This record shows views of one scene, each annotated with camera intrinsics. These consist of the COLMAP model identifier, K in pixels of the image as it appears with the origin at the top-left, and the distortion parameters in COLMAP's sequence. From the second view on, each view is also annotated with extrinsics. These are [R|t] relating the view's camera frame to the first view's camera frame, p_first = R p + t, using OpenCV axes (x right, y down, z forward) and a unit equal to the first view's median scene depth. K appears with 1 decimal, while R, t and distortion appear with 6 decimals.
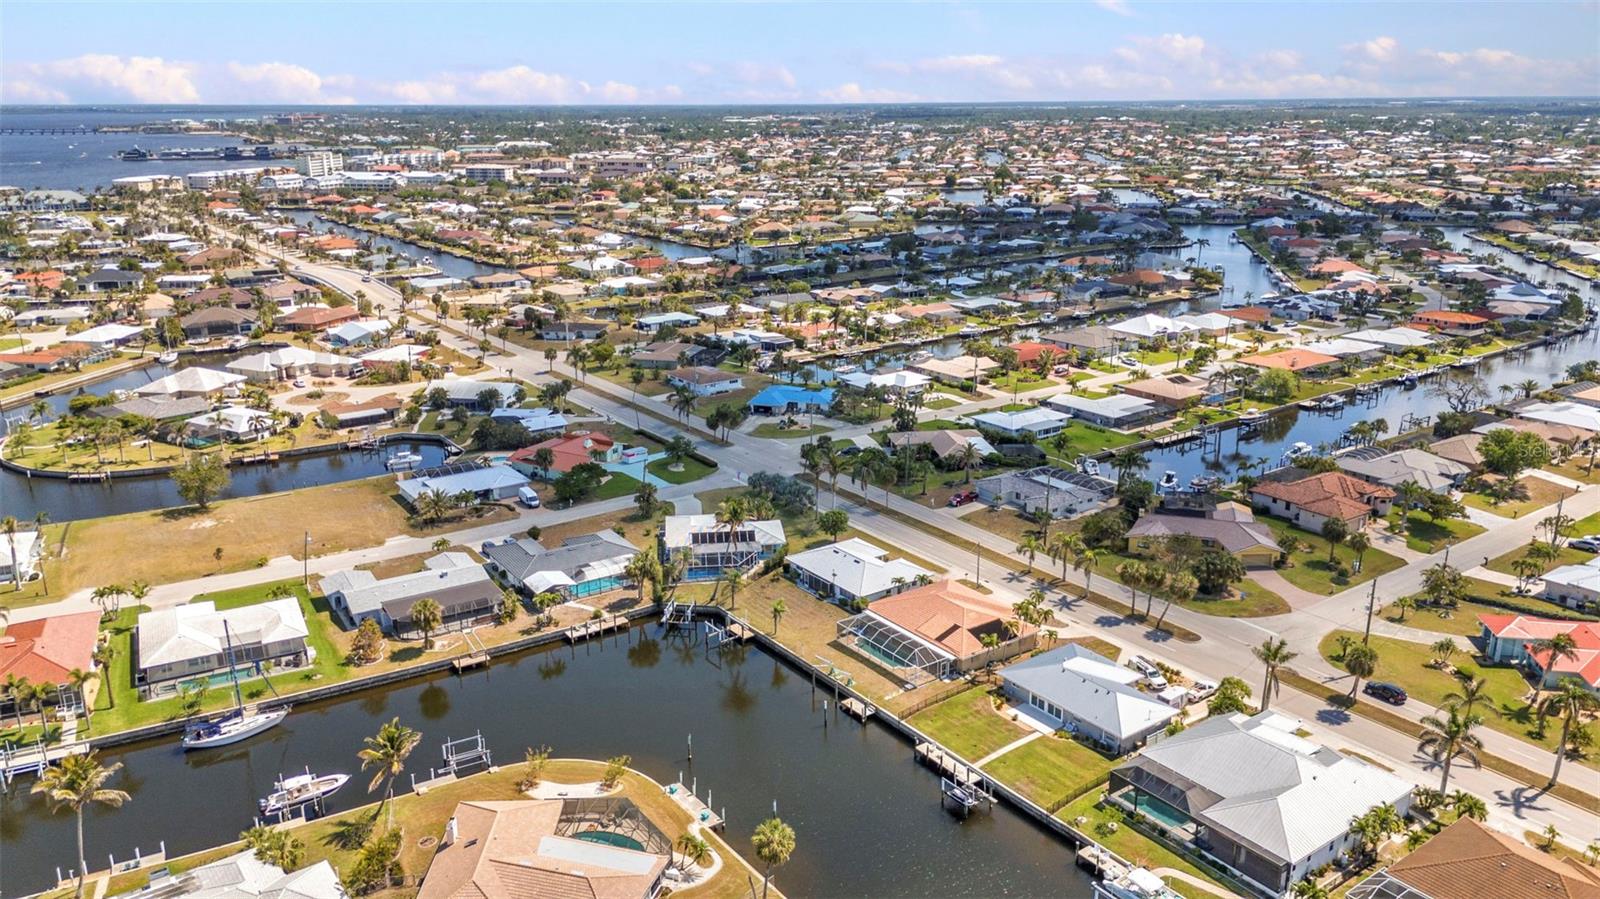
lens RADIAL K [[1170.3, 0, 800.0], [0, 1170.3, 449.5], [0, 0, 1]] dist [0.070808, -0.064423]
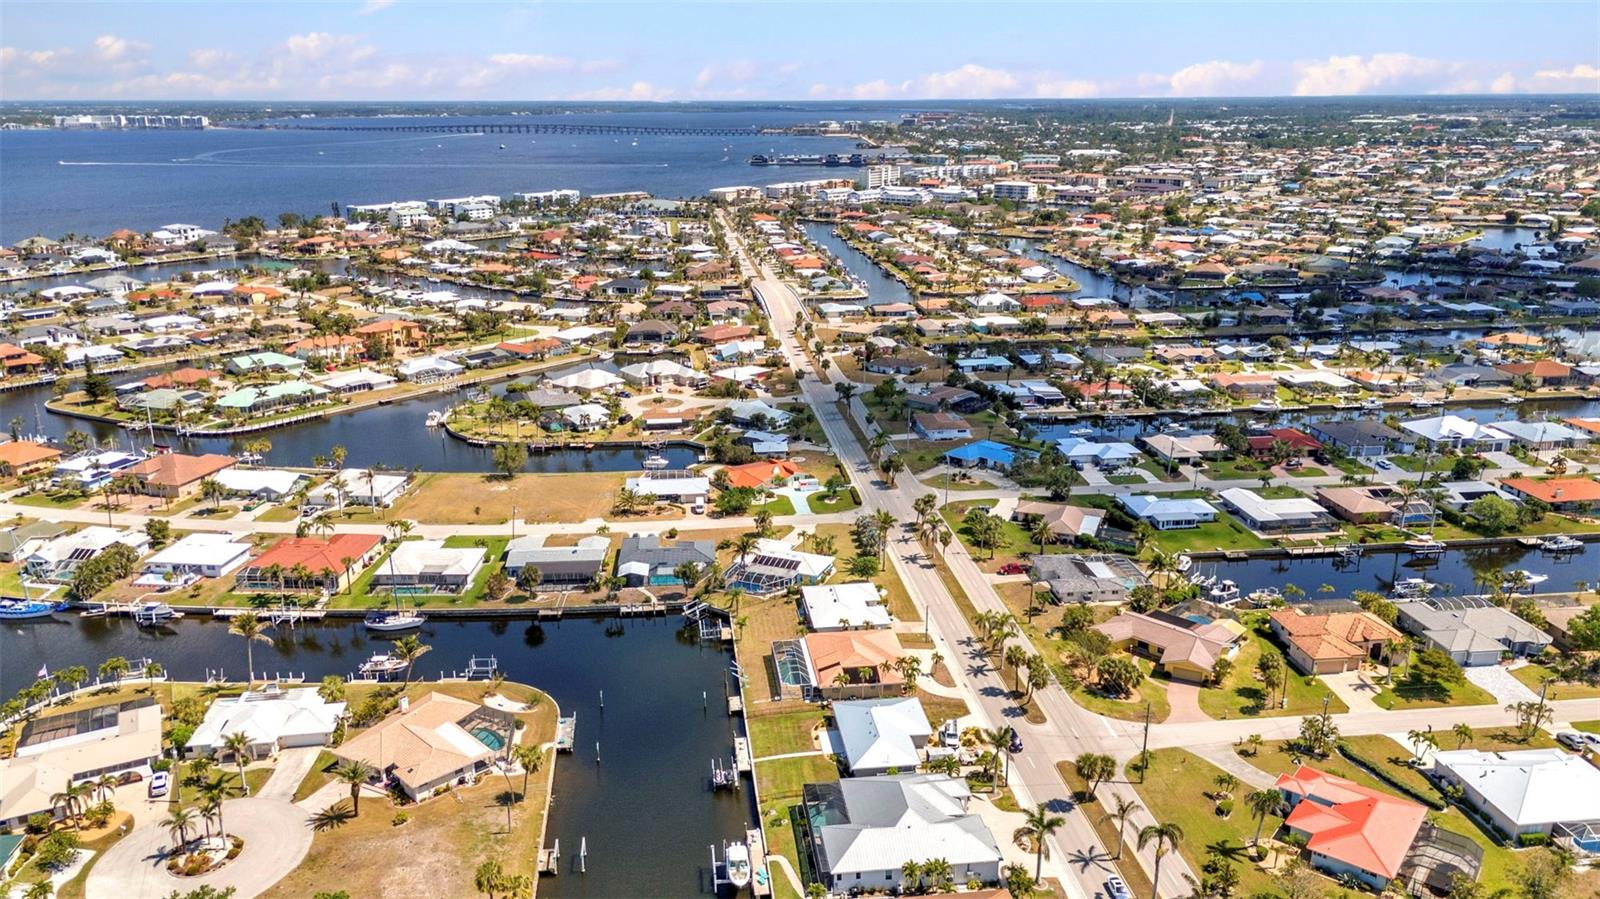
lens RADIAL K [[1170.3, 0, 800.0], [0, 1170.3, 449.5], [0, 0, 1]] dist [0.070808, -0.064423]
pose [[0.874384, 0.140961, -0.464309, 0.459673], [-0.138426, 0.989575, 0.039745, -0.087730], [0.465071, 0.029520, 0.884781, -0.110632]]
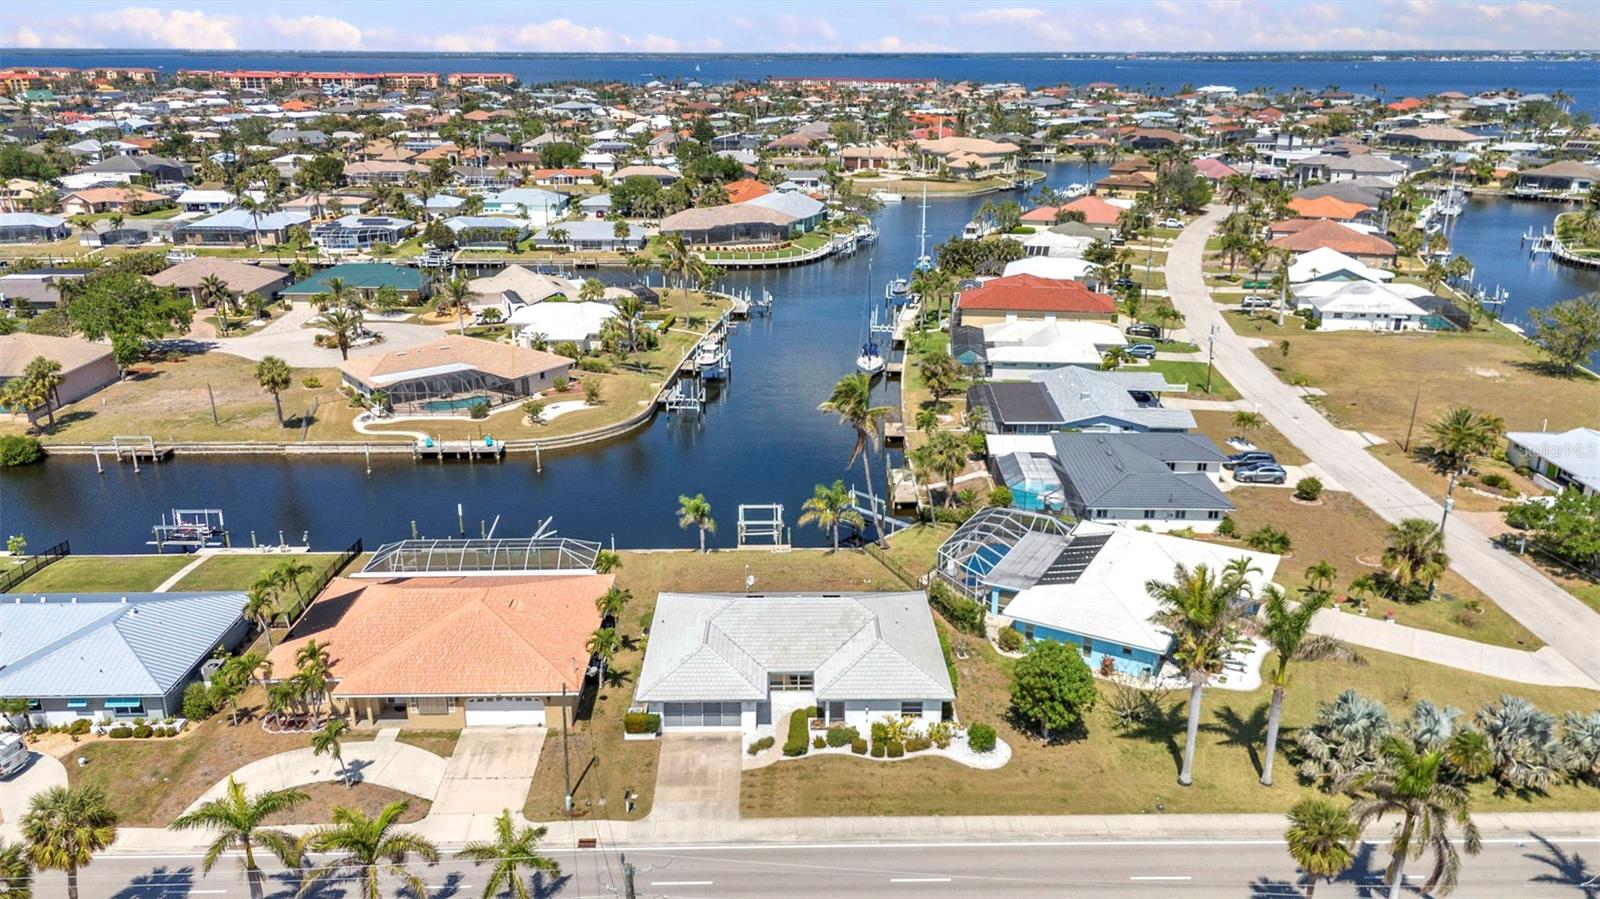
lens RADIAL K [[1170.3, 0, 800.0], [0, 1170.3, 449.5], [0, 0, 1]] dist [0.070808, -0.064423]
pose [[-0.573973, 0.267333, -0.774008, 0.293839], [-0.228996, 0.855097, 0.465155, -0.129892], [0.786203, 0.444231, -0.429585, 0.937406]]
